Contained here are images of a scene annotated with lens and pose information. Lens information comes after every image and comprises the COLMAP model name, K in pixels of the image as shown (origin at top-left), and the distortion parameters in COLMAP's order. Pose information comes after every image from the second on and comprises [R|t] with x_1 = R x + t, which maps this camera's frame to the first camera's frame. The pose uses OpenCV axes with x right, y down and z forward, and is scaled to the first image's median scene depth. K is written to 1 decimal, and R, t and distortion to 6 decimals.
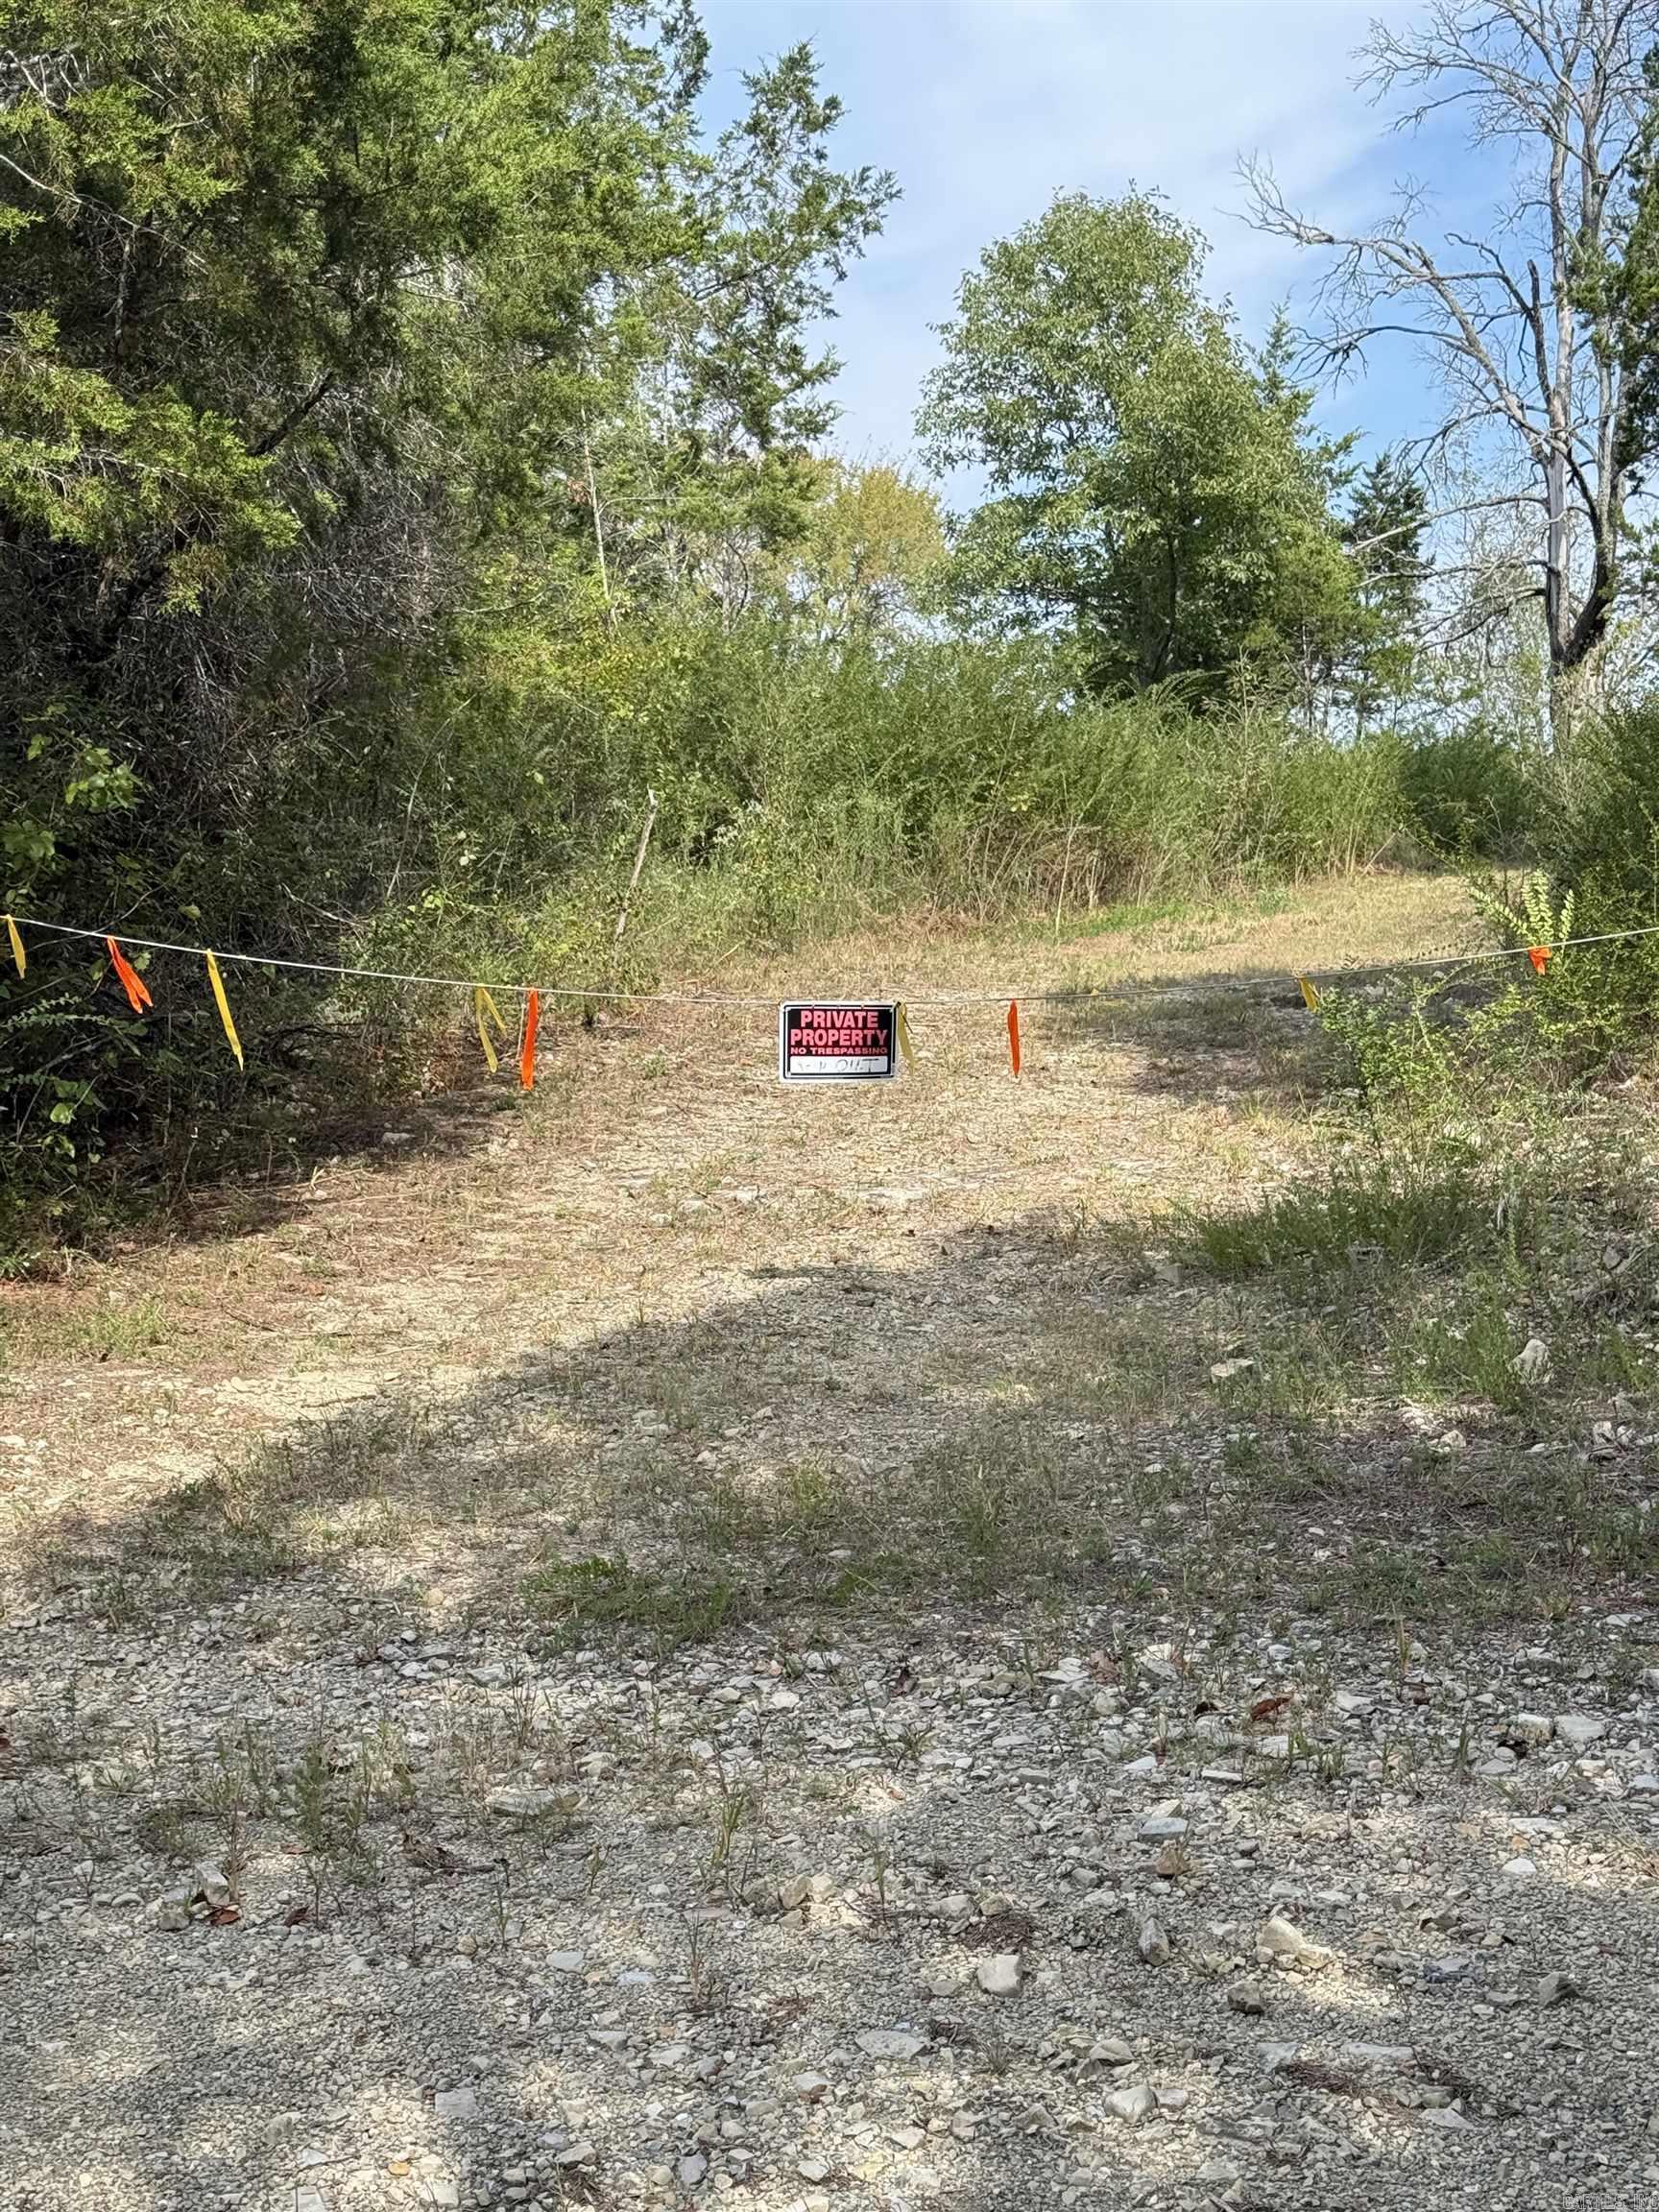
lens RADIAL K [[3081.1, 0, 824.7], [0, 3081.1, 1105.4], [0, 0, 1]] dist [0.052841, 0.000000]
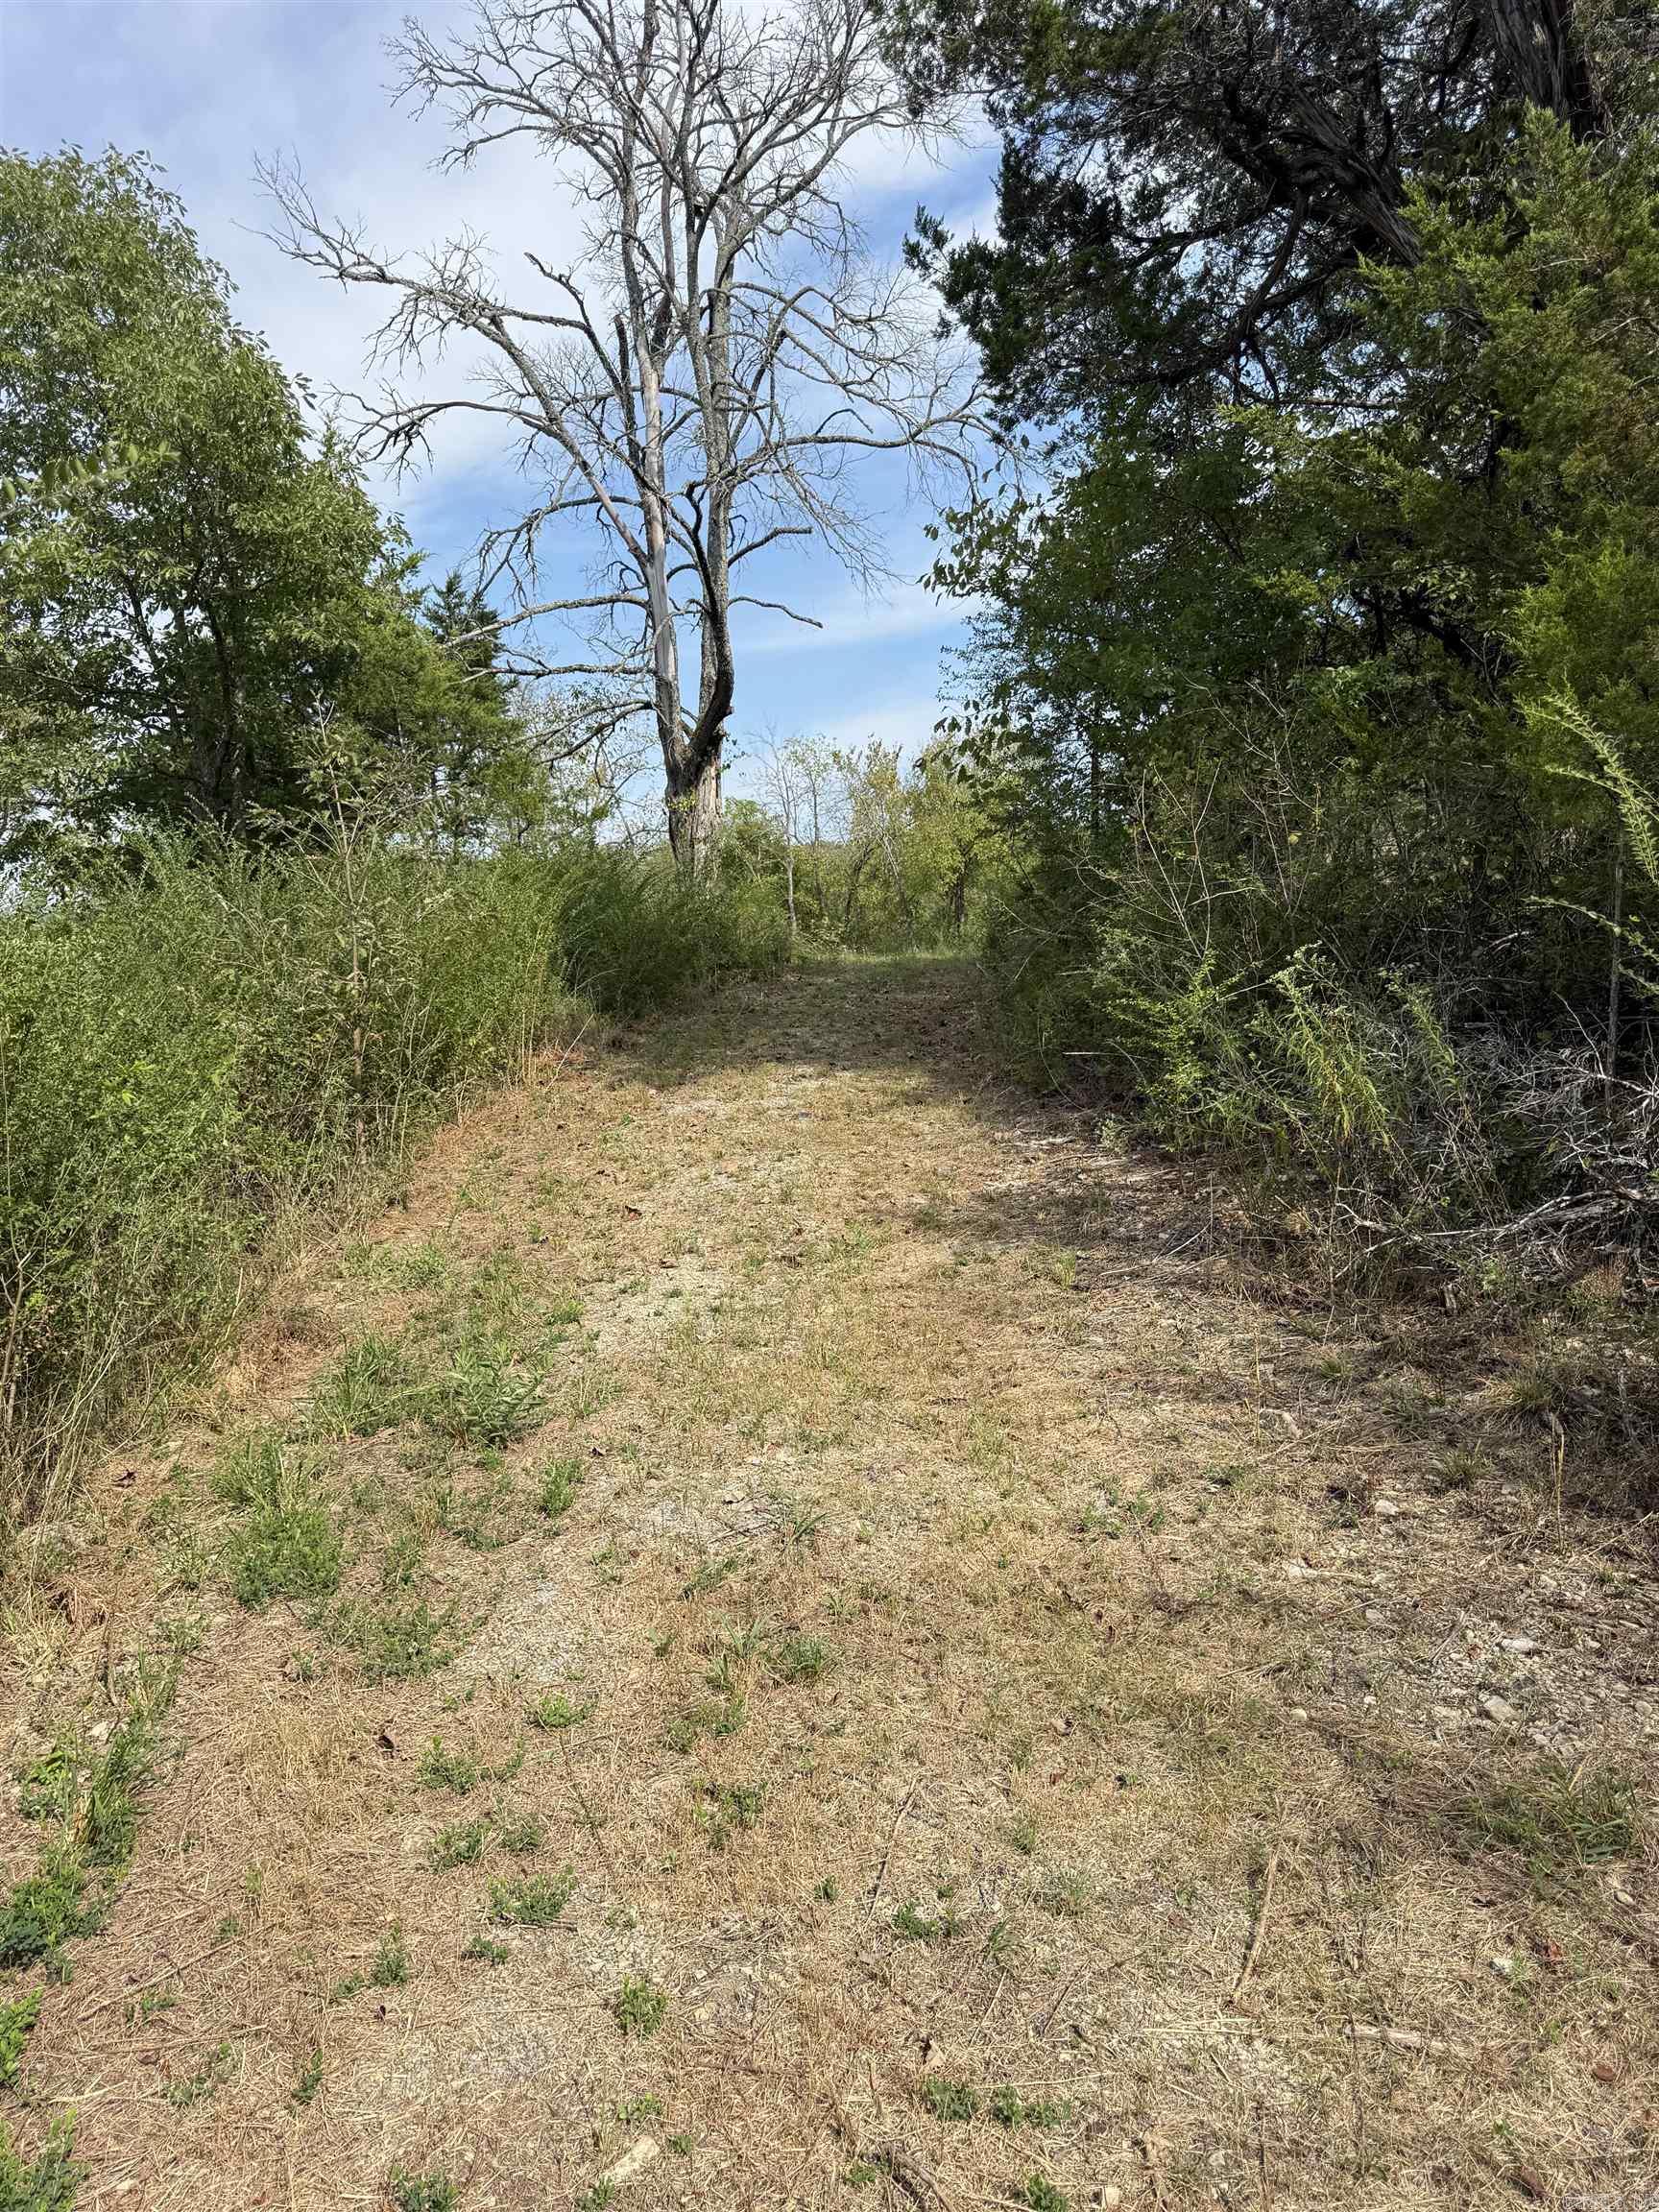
lens RADIAL K [[1675.2, 0, 826.6], [0, 1675.2, 1120.6], [0, 0, 1]] dist [0.040823, -0.009105]
pose [[0.914729, -0.082453, 0.395567, 0.072133], [0.069511, 0.996475, 0.046967, -0.062924], [-0.398045, -0.015465, 0.917236, 0.520472]]
